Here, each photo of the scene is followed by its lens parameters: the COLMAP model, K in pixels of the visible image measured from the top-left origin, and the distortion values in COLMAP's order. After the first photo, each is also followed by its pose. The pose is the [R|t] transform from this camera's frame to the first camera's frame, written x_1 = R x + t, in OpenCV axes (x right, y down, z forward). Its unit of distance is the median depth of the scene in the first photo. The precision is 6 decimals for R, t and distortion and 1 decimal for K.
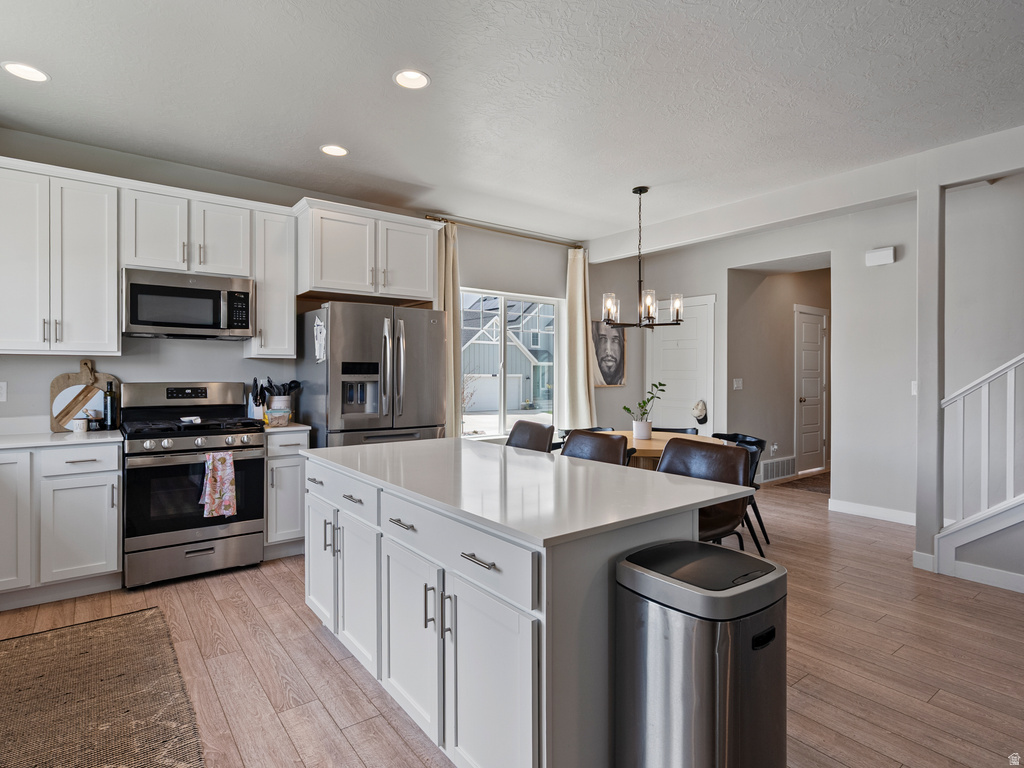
lens RADIAL K [[548.5, 0, 509.7], [0, 548.5, 375.1], [0, 0, 1]] dist [-0.002547, 0.000079]
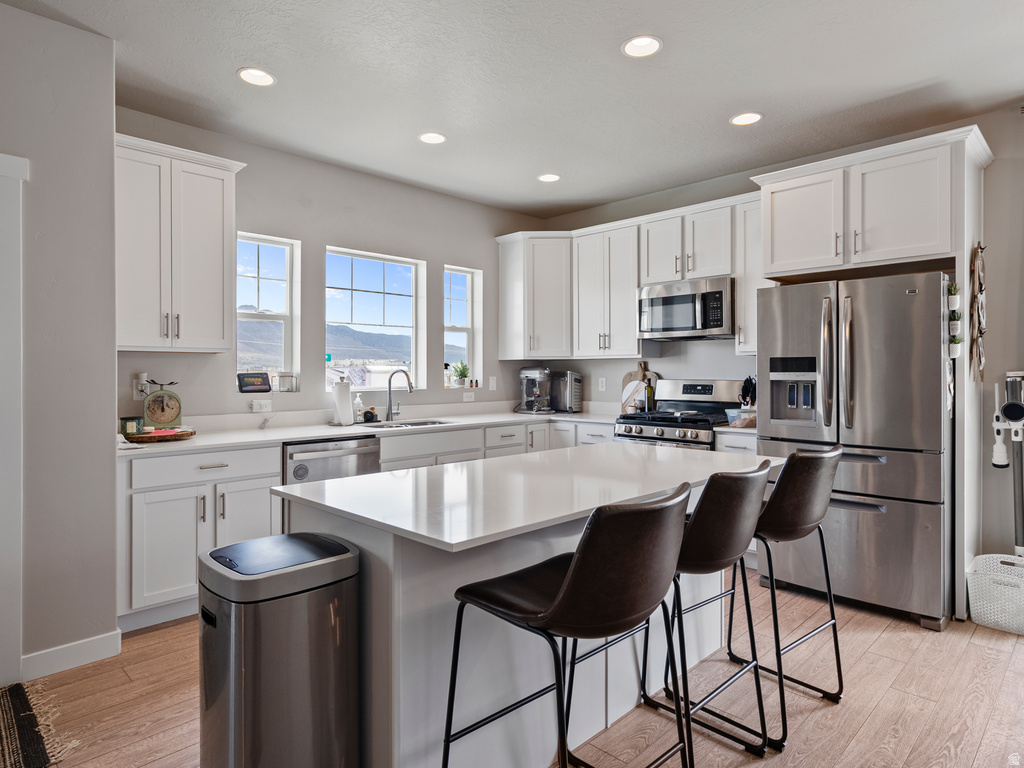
lens RADIAL K [[598.8, 0, 506.6], [0, 598.8, 367.1], [0, 0, 1]] dist [0.003335, 0.001329]
pose [[0.131222, -0.009933, -0.991303, 0.346651], [-0.000678, 0.999949, -0.010109, 0.000202], [0.991353, 0.001999, 0.131209, 0.289963]]
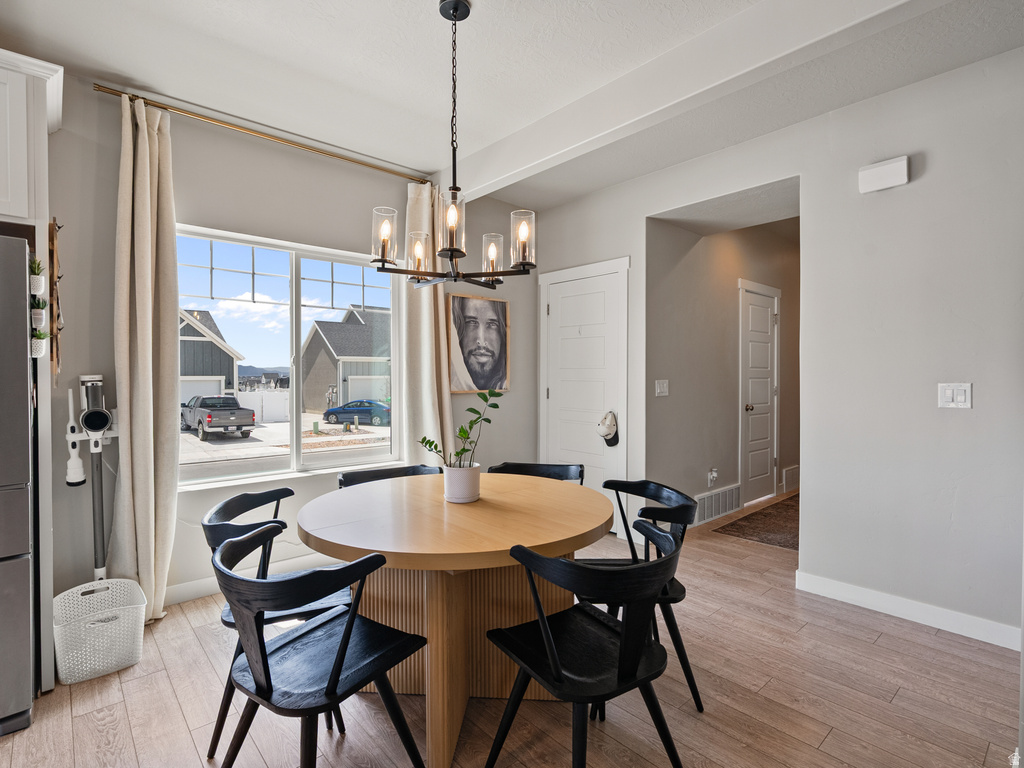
lens RADIAL K [[518.6, 0, 510.4], [0, 518.6, 381.5], [0, 0, 1]] dist [-0.007051, 0.001787]
pose [[0.997079, -0.005706, 0.076164, 0.180032], [0.004905, 0.999931, 0.010695, 0.000575], [-0.076220, -0.010291, 0.997038, 0.371198]]
